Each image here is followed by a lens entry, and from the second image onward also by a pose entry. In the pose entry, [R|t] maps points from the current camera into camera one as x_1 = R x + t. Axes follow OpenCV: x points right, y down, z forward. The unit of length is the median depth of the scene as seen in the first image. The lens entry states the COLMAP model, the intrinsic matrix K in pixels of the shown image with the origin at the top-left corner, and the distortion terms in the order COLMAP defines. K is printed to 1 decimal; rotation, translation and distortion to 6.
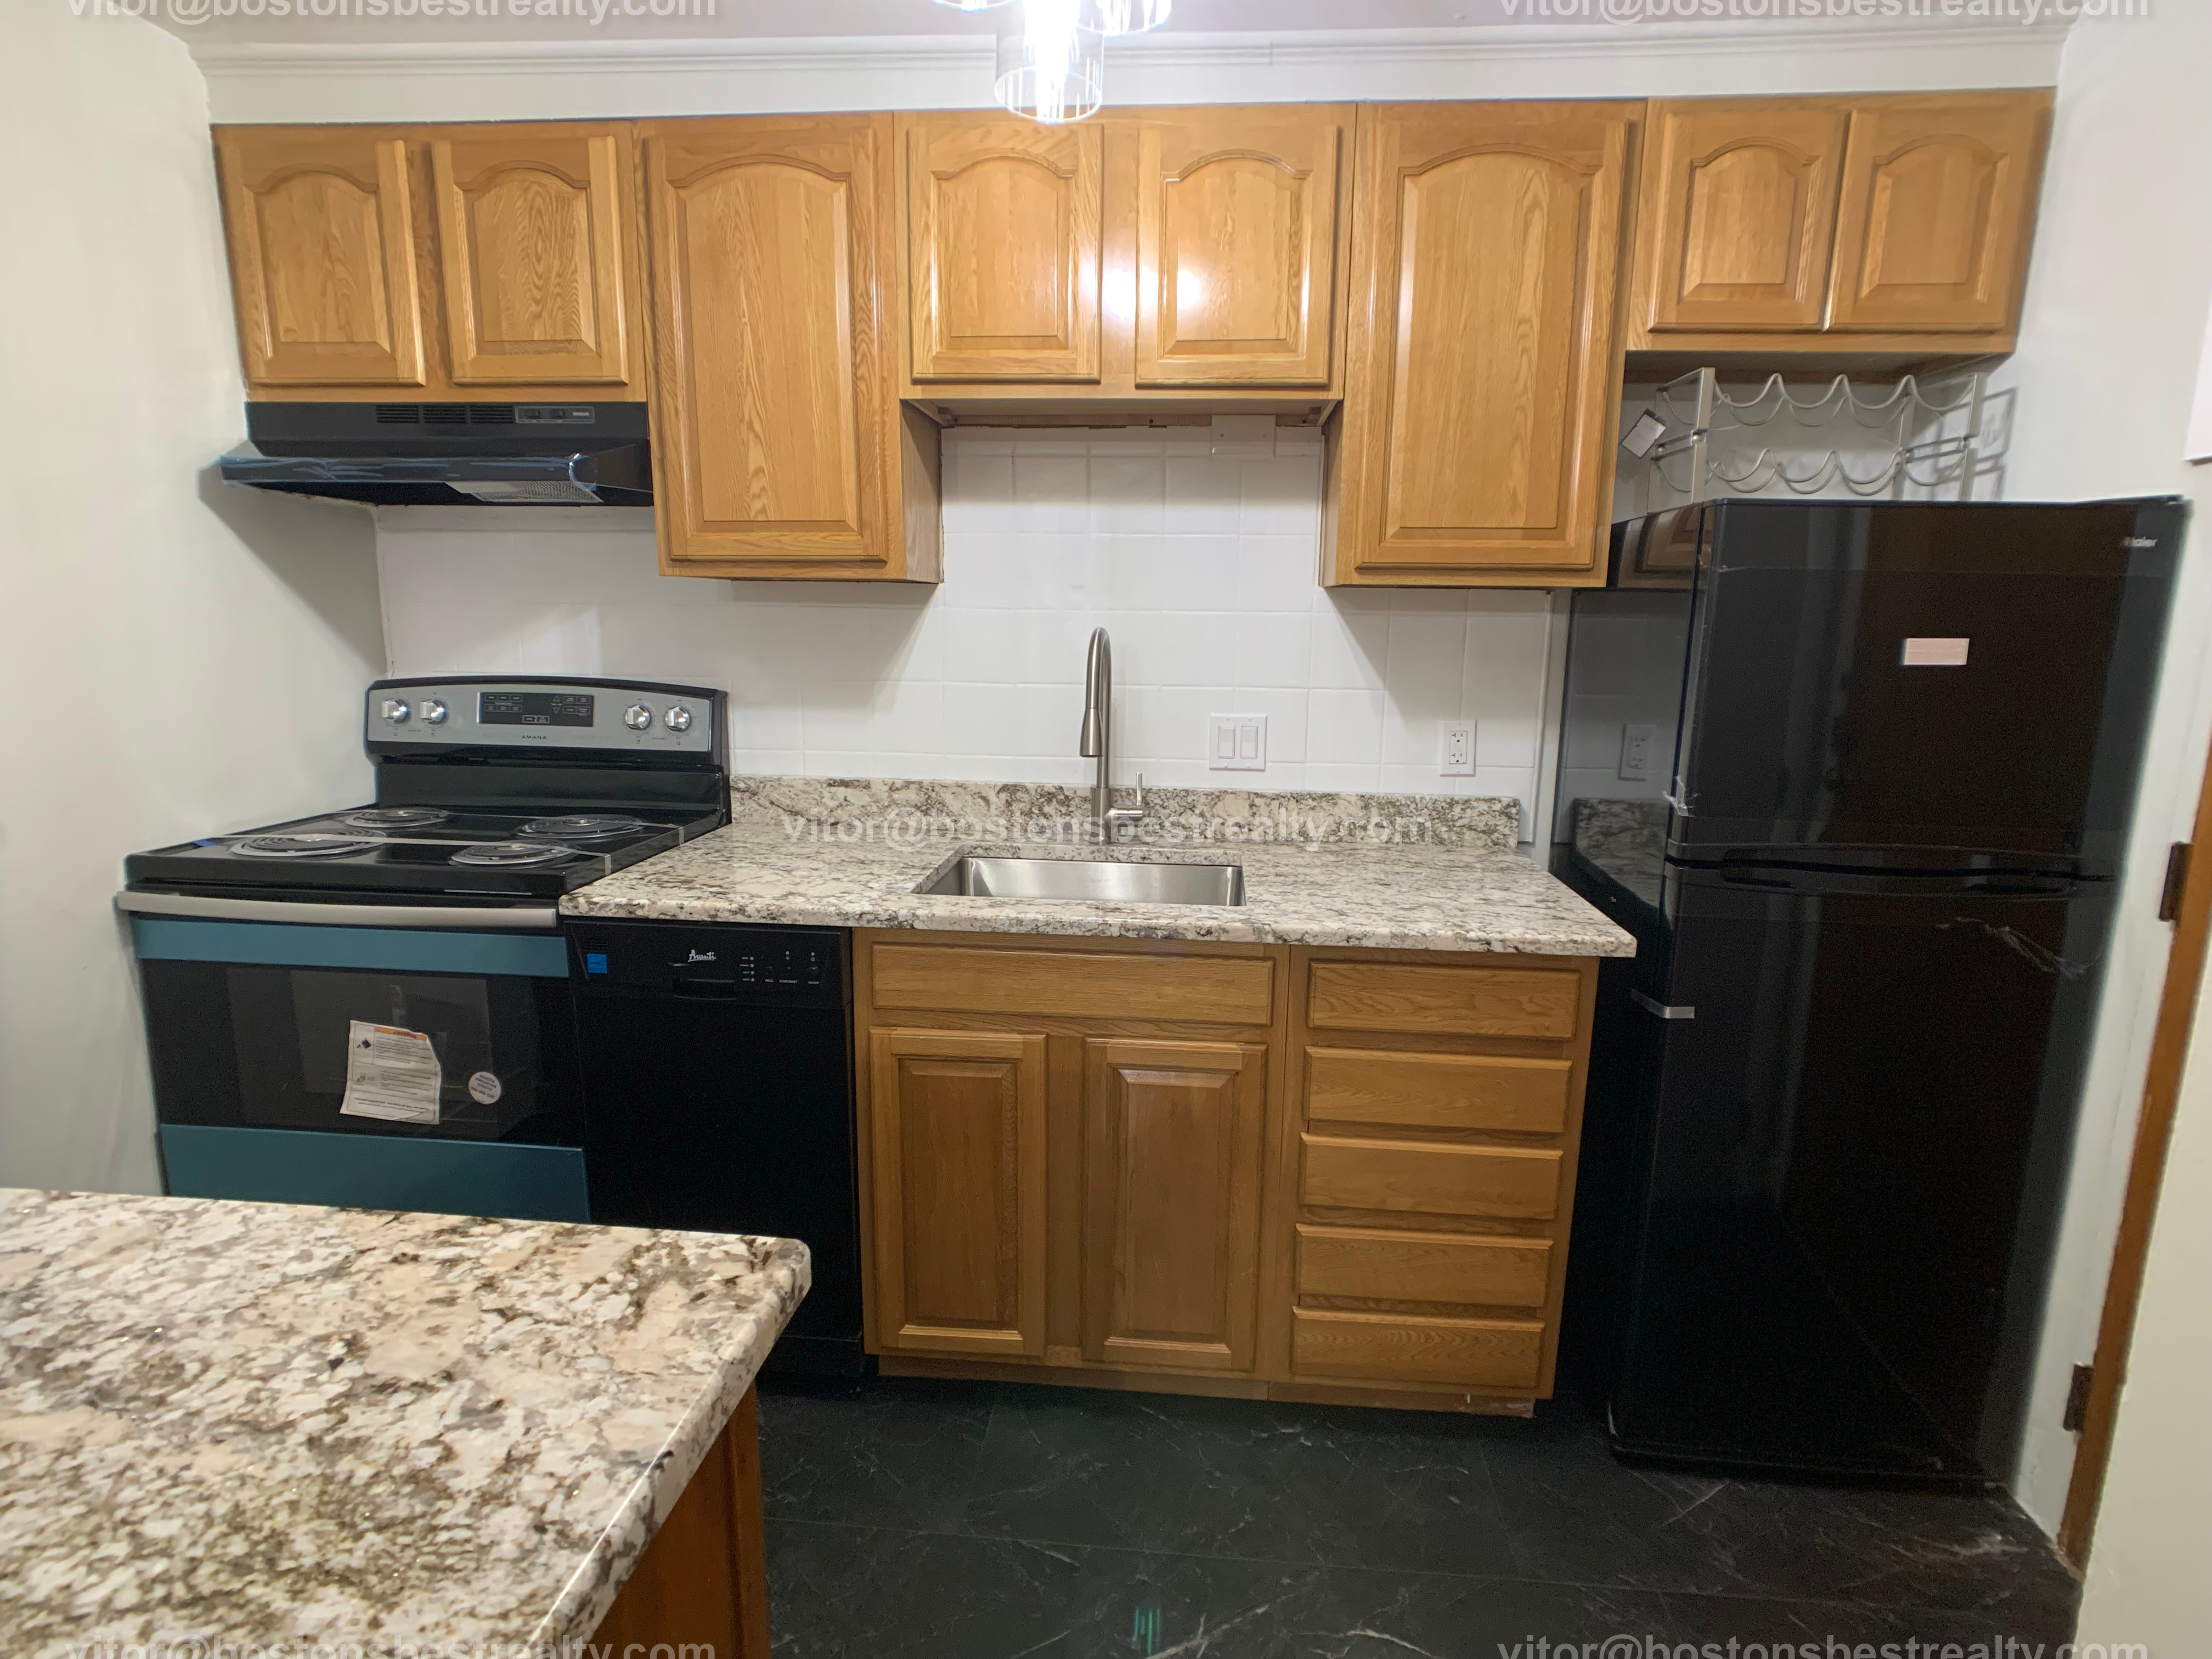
lens RADIAL K [[1100.7, 0, 1123.9], [0, 1100.7, 822.3], [0, 0, 1]] dist [-0.025674, 0.016724]
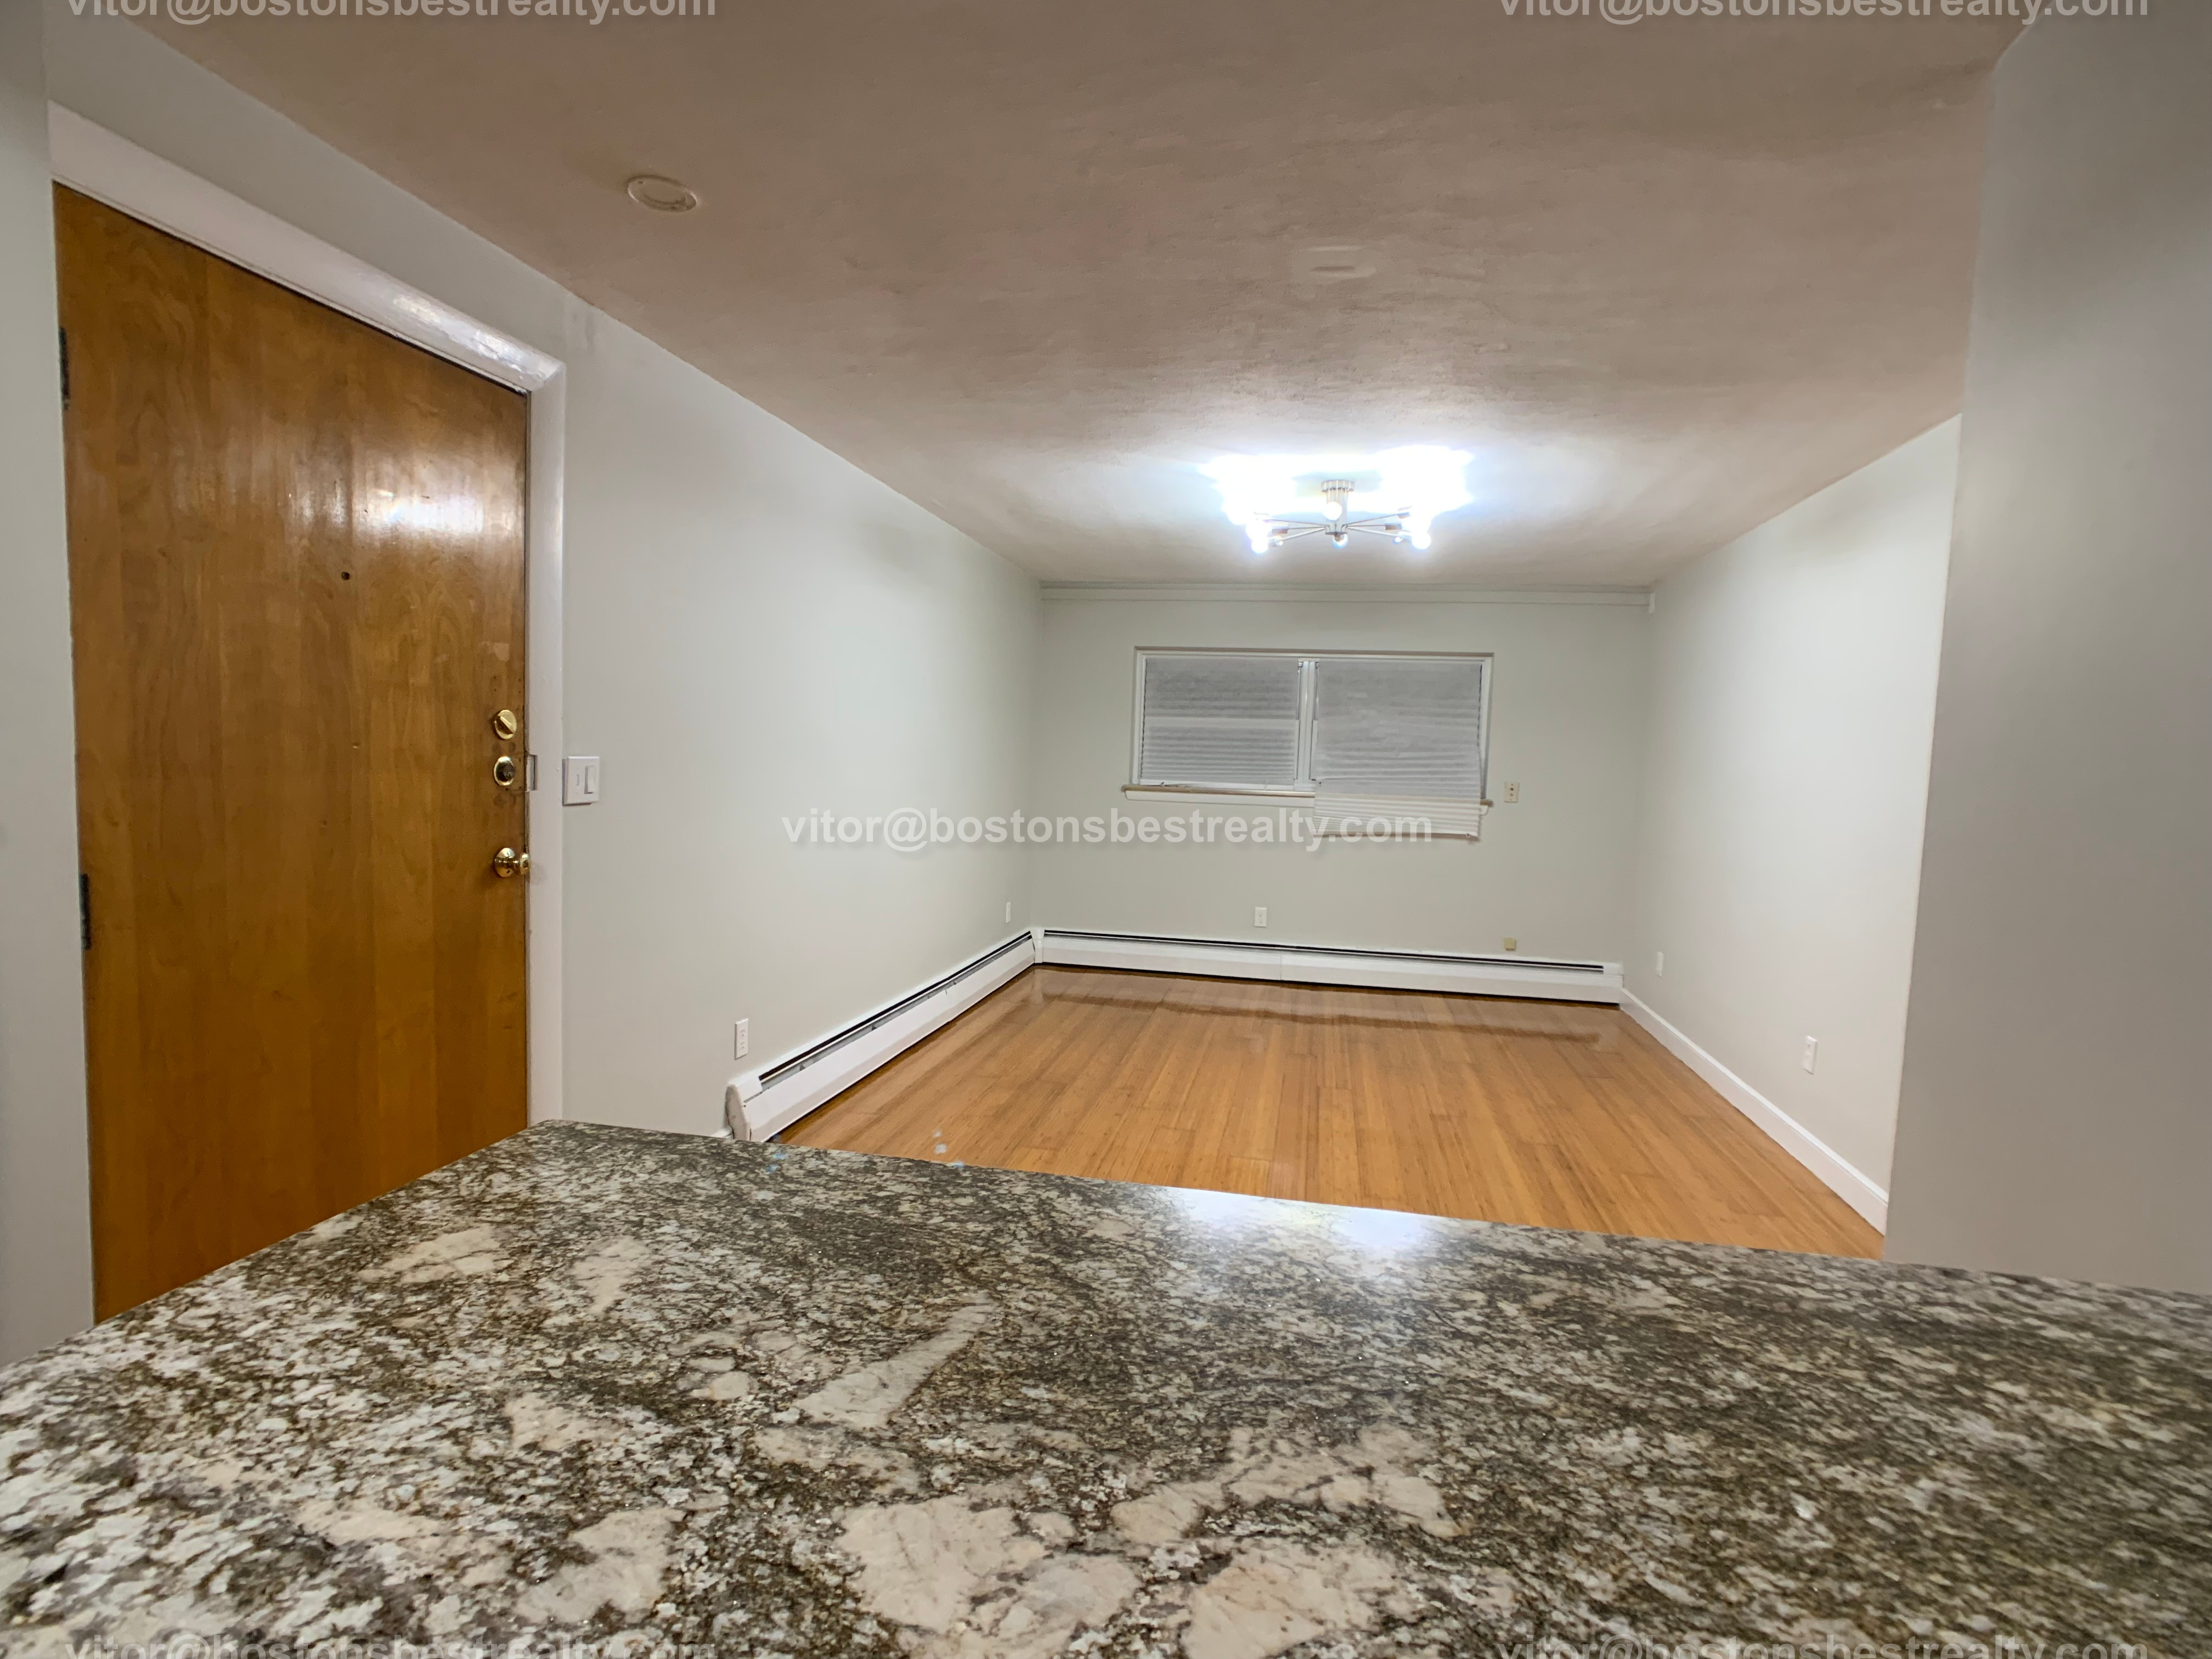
lens RADIAL K [[1081.5, 0, 1106.0], [0, 1081.5, 829.5], [0, 0, 1]] dist [-0.002054, 0.006024]
pose [[-0.992178, -0.059665, 0.109652, -0.475747], [-0.031440, 0.969502, 0.243060, -0.081520], [-0.120810, 0.237711, -0.963794, 0.476168]]
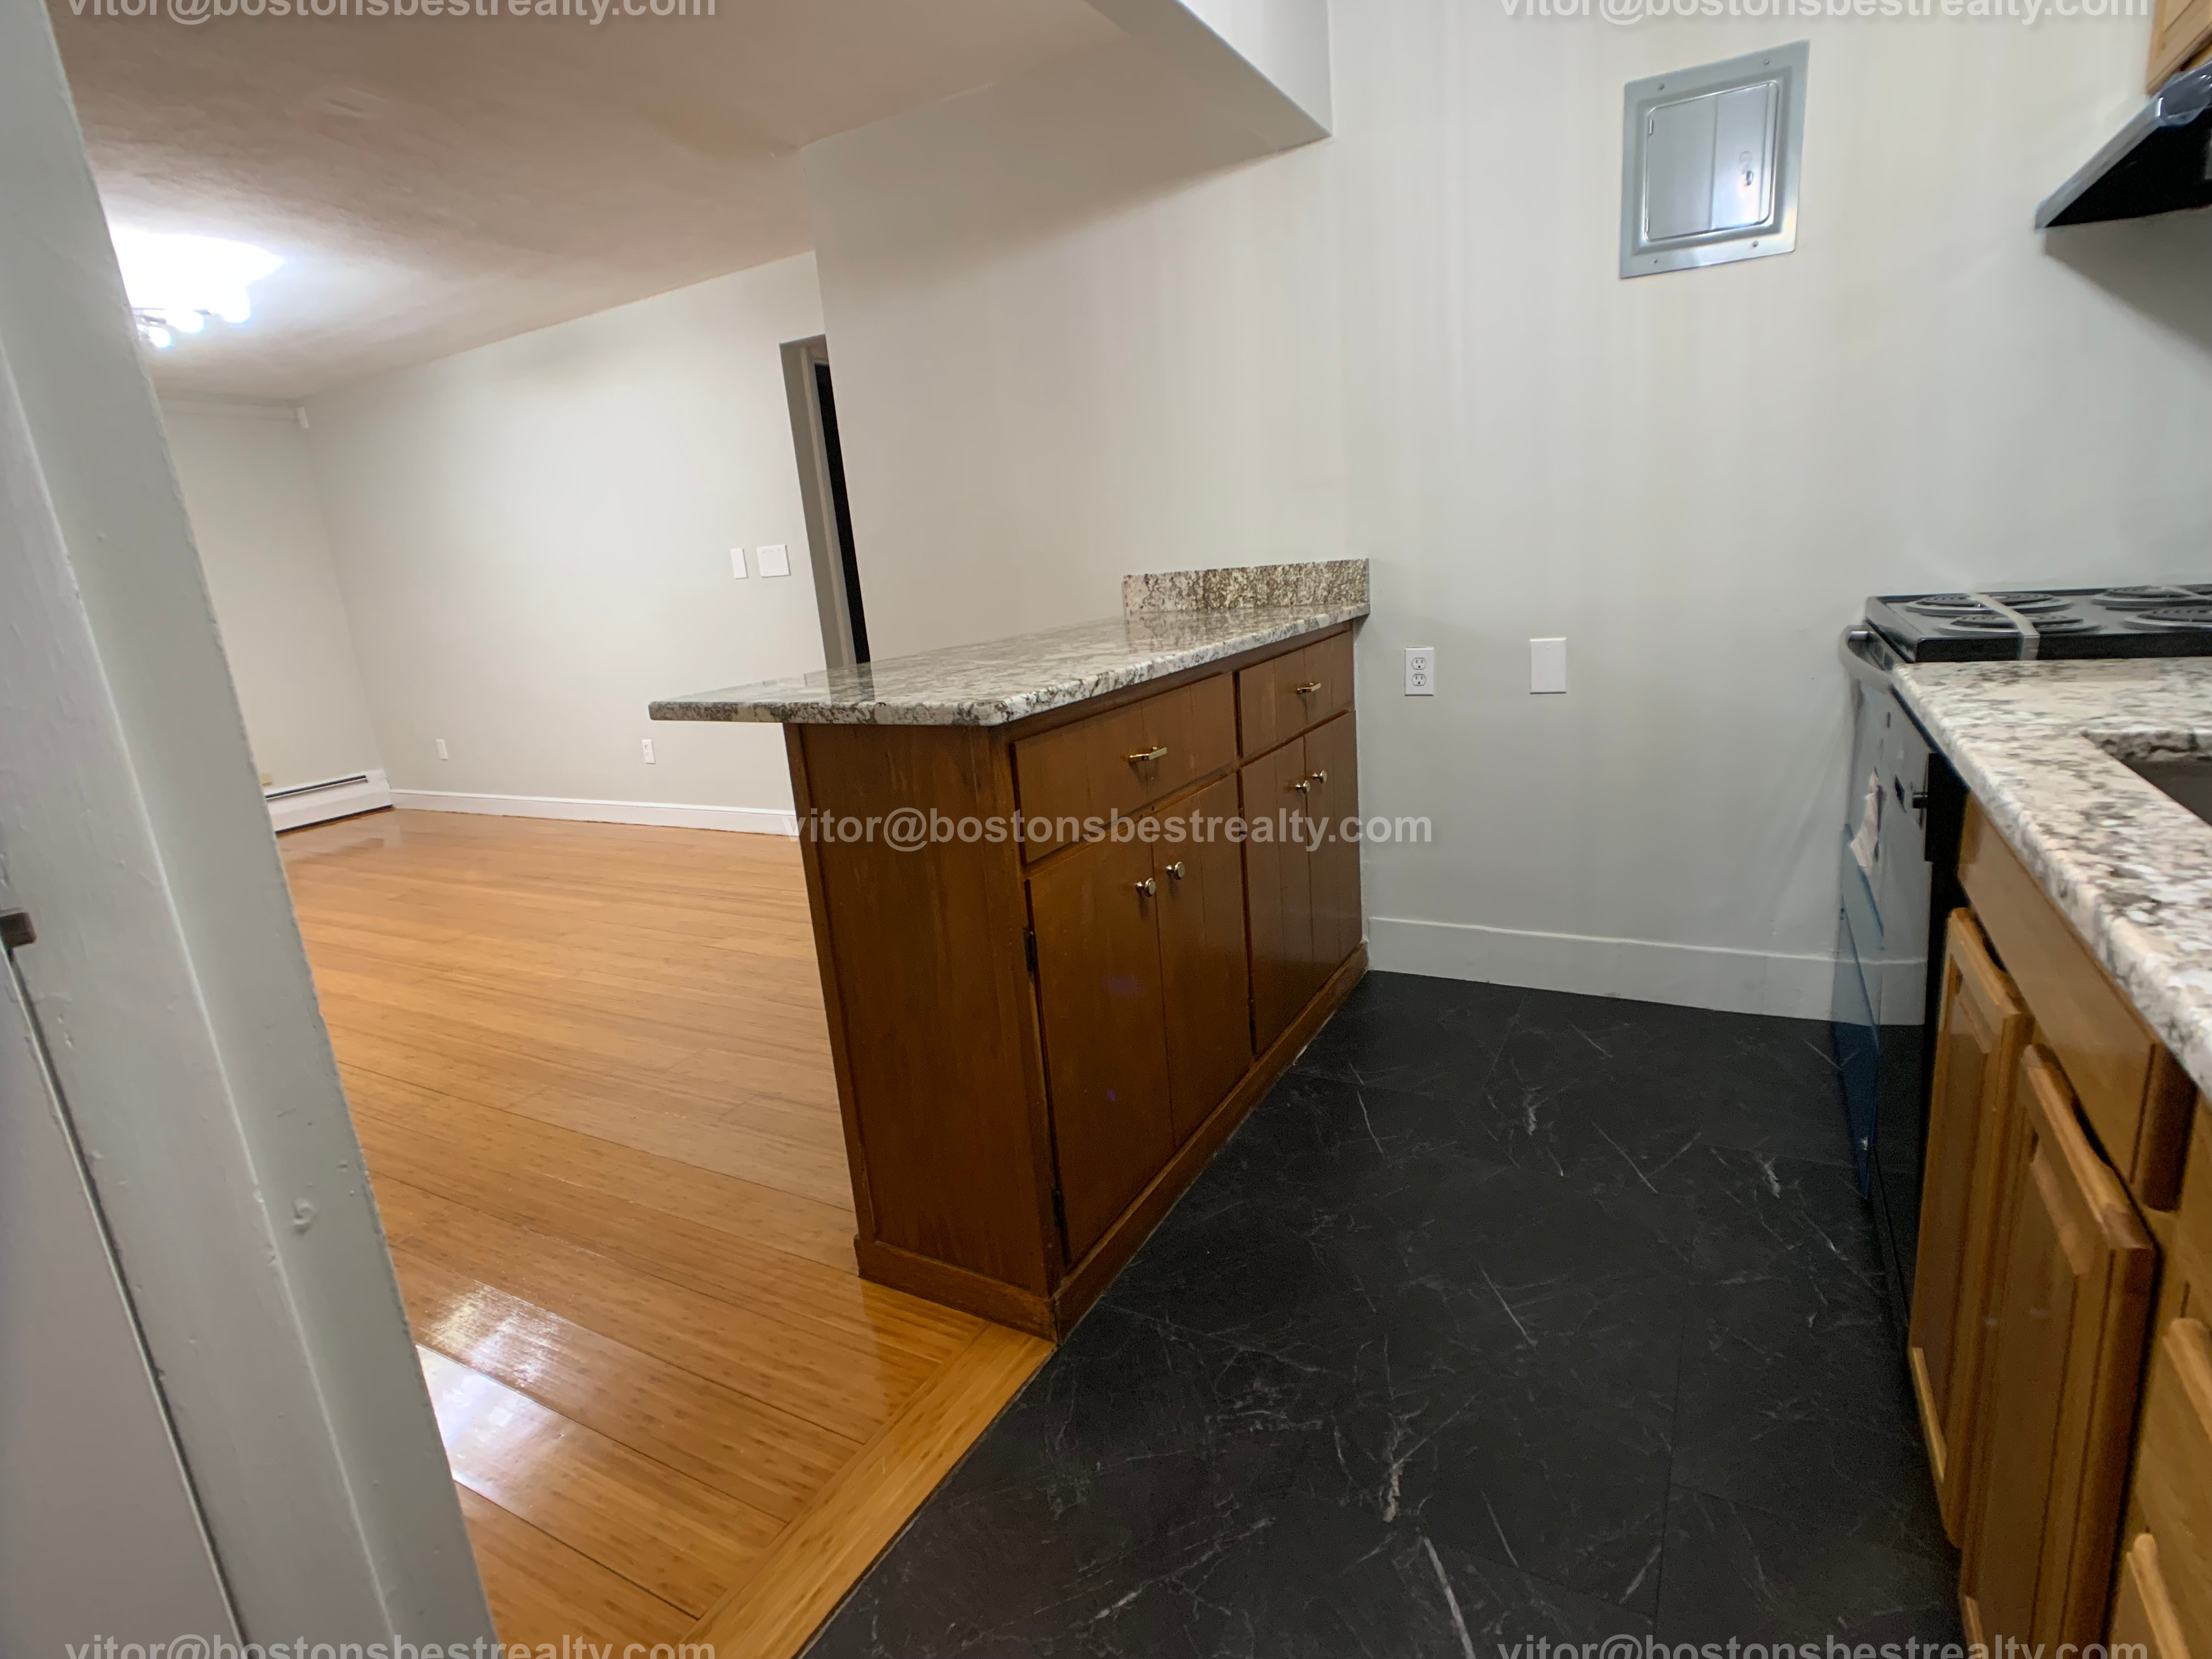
lens RADIAL K [[1100.7, 0, 1123.9], [0, 1100.7, 822.3], [0, 0, 1]] dist [-0.025674, 0.016724]
pose [[-0.410994, 0.234512, -0.880959, 0.522872], [-0.084754, 0.952333, 0.293052, -0.013965], [0.907690, 0.195108, -0.371527, 0.775409]]
